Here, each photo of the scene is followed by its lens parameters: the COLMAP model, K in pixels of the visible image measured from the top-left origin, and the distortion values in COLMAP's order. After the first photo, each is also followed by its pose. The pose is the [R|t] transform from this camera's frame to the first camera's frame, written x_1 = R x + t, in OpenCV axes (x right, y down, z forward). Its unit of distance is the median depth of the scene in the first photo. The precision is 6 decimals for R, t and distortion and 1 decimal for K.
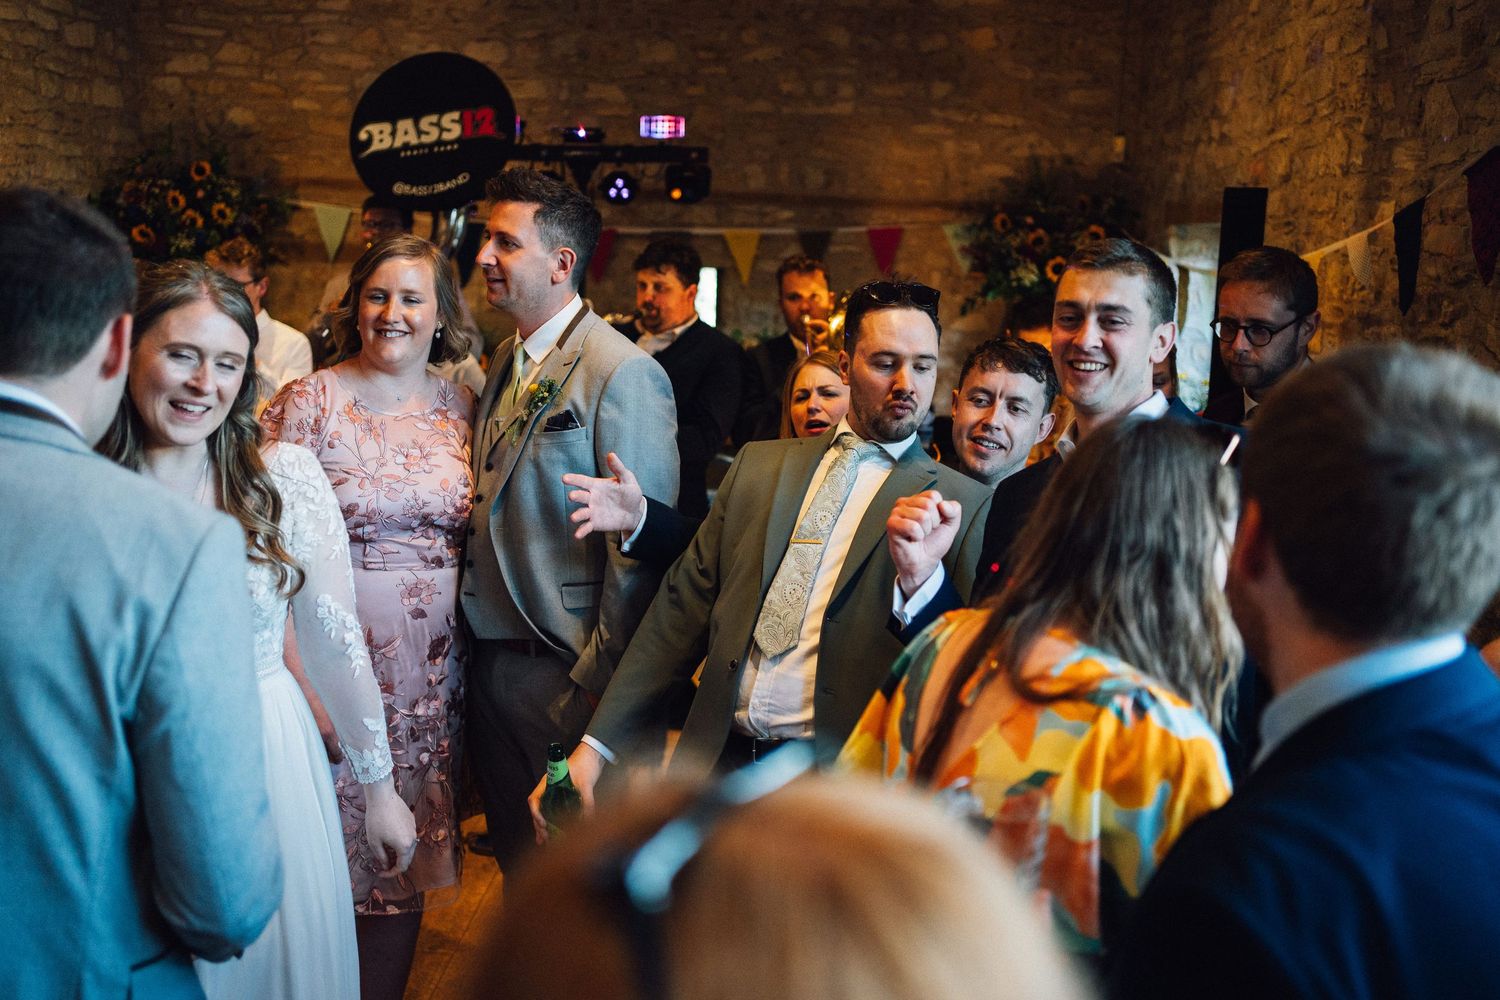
lens RADIAL K [[1529.2, 0, 749.0], [0, 1529.2, 523.7], [0, 0, 1]] dist [-0.043769, 0.115522]
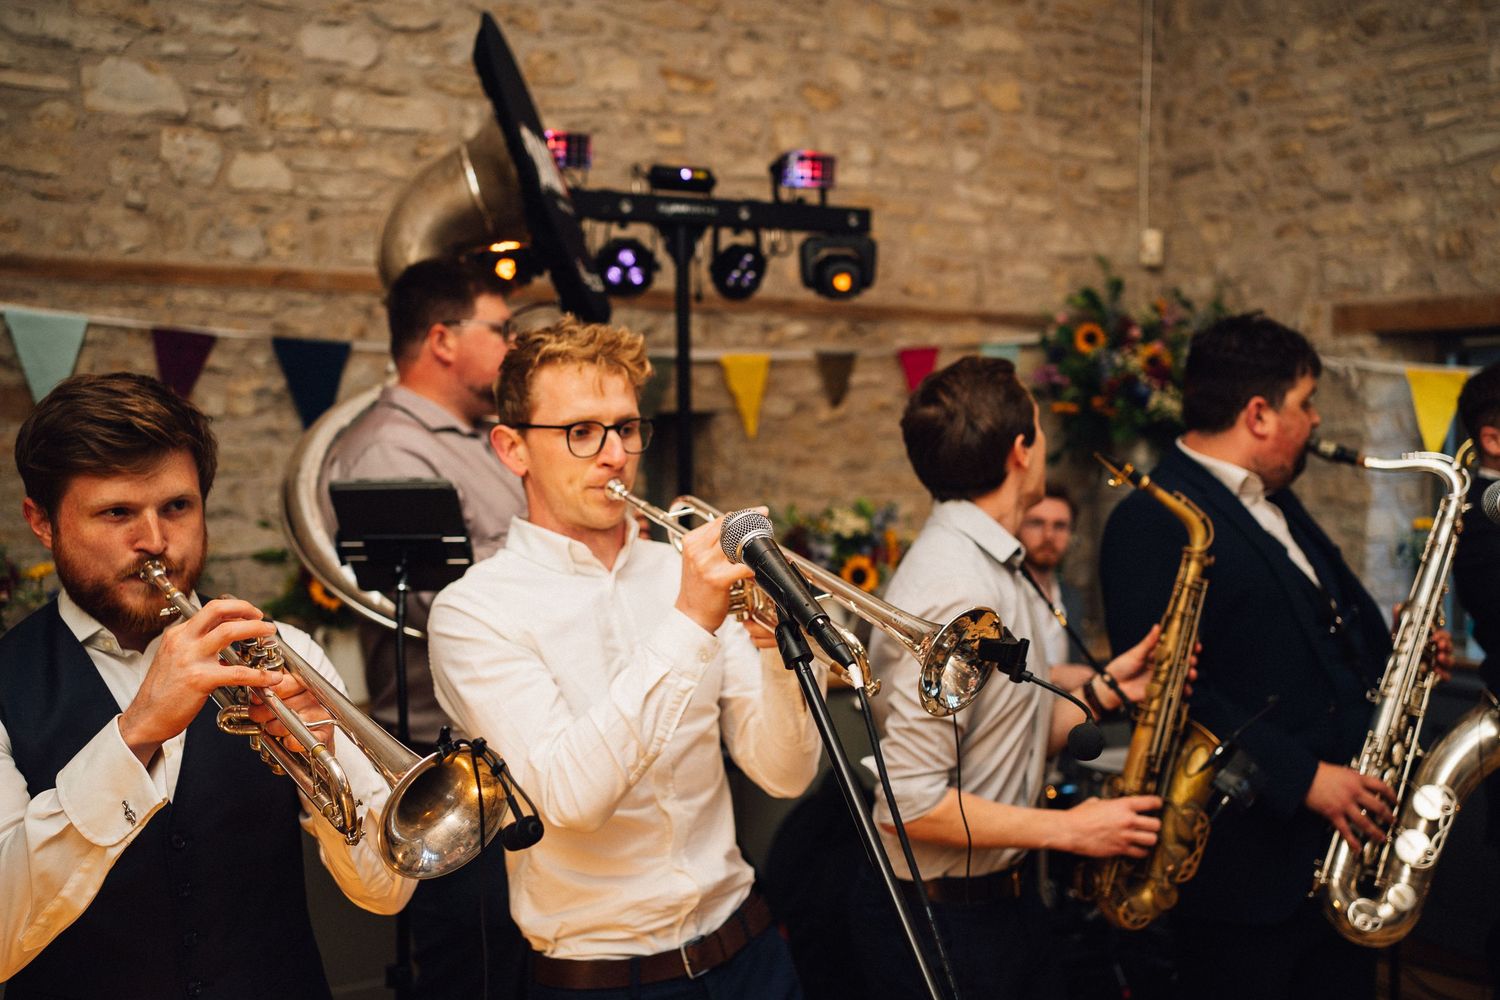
lens RADIAL K [[1501.8, 0, 748.0], [0, 1501.8, 485.0], [0, 0, 1]] dist [-0.040250, 0.162693]
pose [[0.839481, -0.053973, 0.540703, -0.355136], [0.119188, 0.989113, -0.086316, -0.081810], [-0.530157, 0.136906, 0.836774, 0.477391]]
